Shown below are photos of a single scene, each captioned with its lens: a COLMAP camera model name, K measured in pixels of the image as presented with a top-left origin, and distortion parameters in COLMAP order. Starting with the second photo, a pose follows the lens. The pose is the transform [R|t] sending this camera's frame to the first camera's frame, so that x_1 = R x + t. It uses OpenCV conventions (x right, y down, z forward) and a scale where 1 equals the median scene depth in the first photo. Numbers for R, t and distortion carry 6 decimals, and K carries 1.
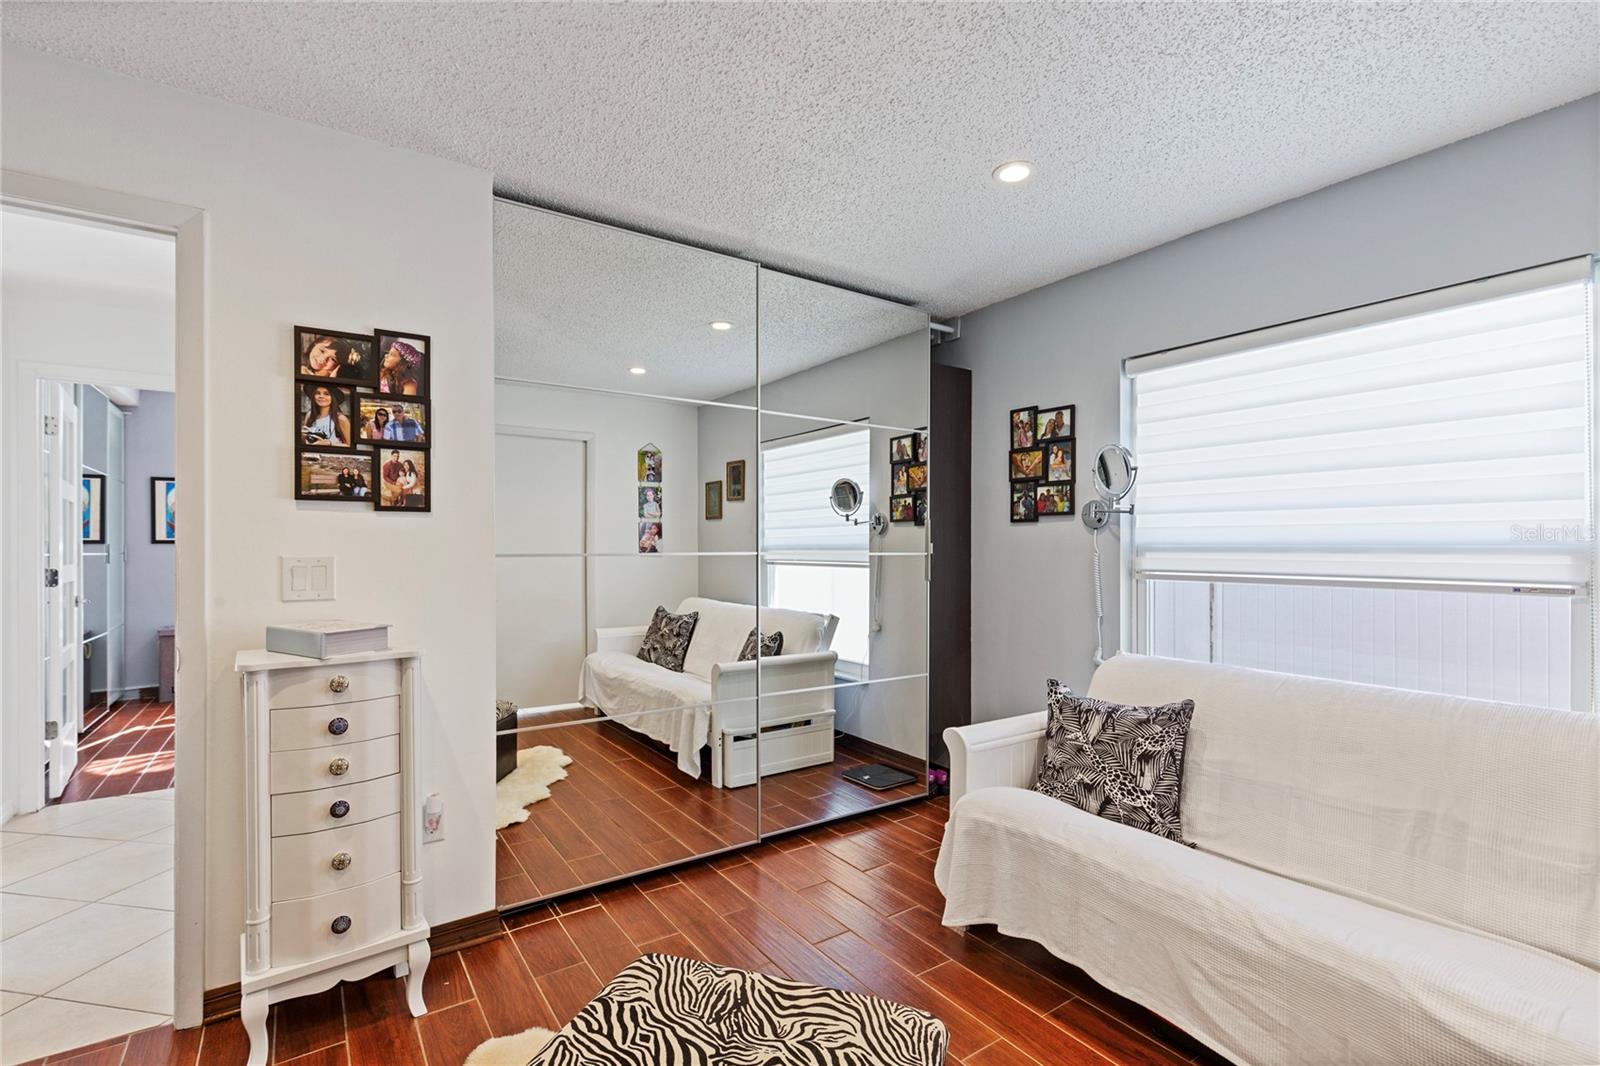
lens RADIAL K [[723.3, 0, 790.7], [0, 723.3, 535.7], [0, 0, 1]] dist [0.002785, 0.000703]
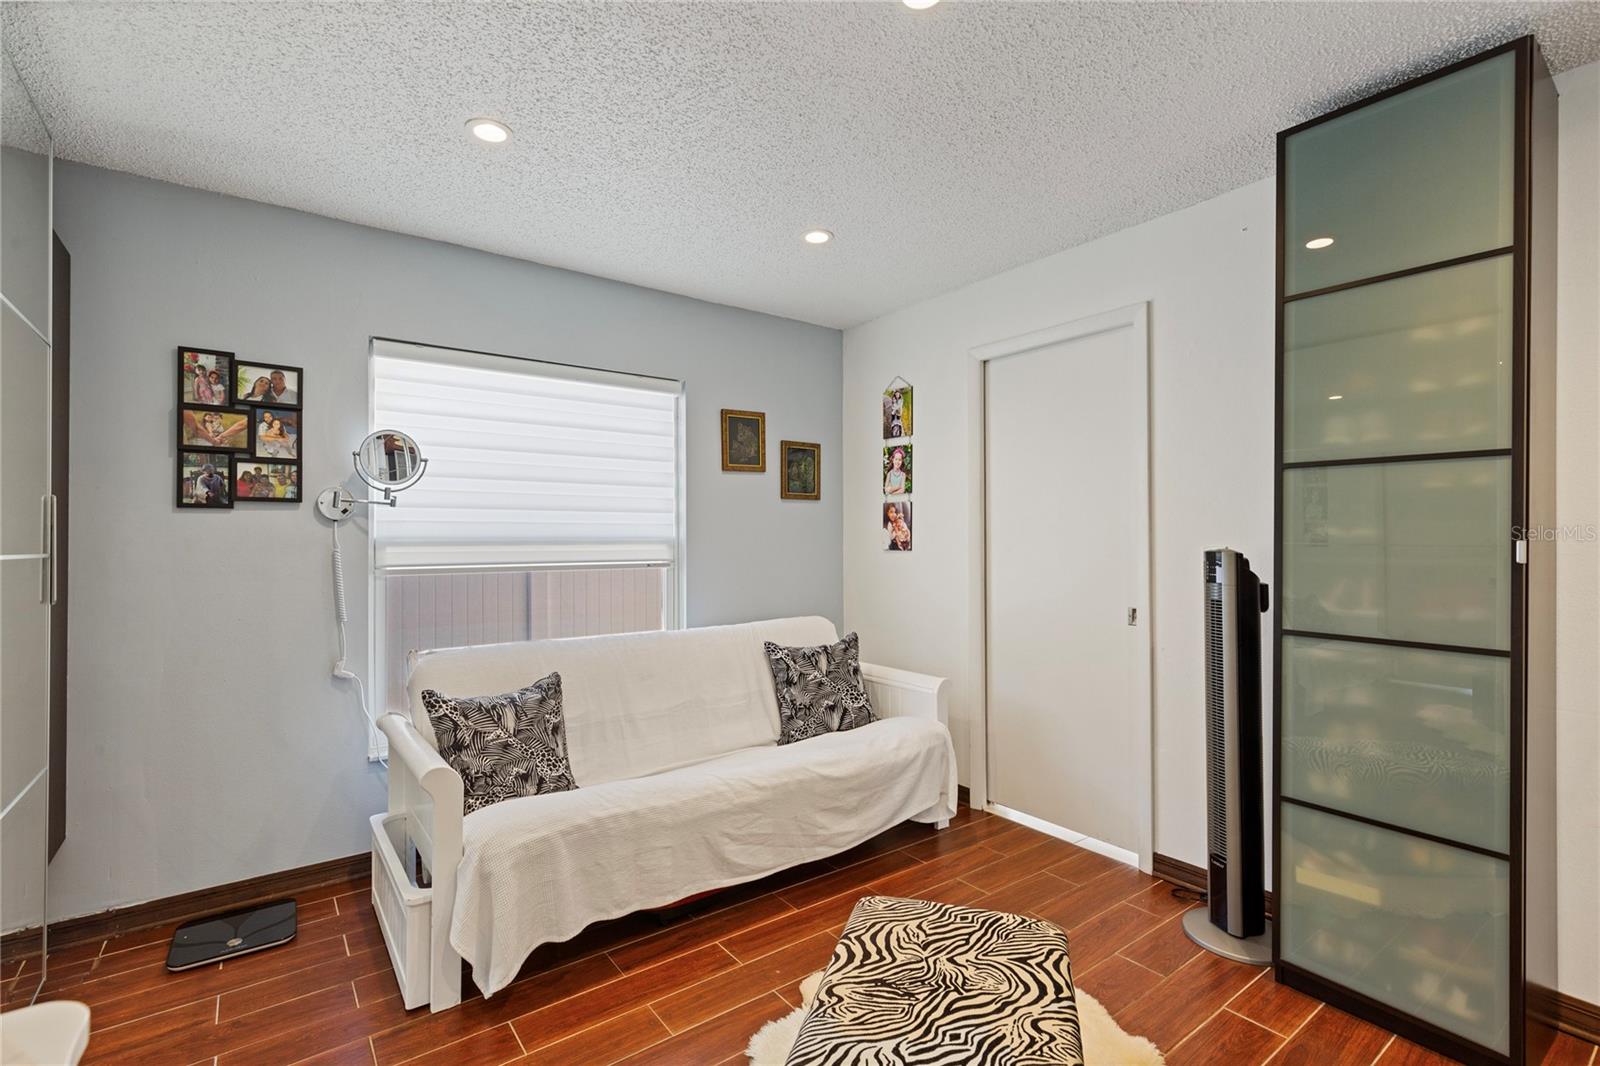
lens RADIAL K [[723.3, 0, 790.7], [0, 723.3, 535.7], [0, 0, 1]] dist [0.002785, 0.000703]
pose [[-0.031691, 0.002666, 0.999494, -0.440097], [-0.011288, 0.999932, -0.003025, 0.004449], [-0.999434, -0.011378, -0.031658, 0.468017]]
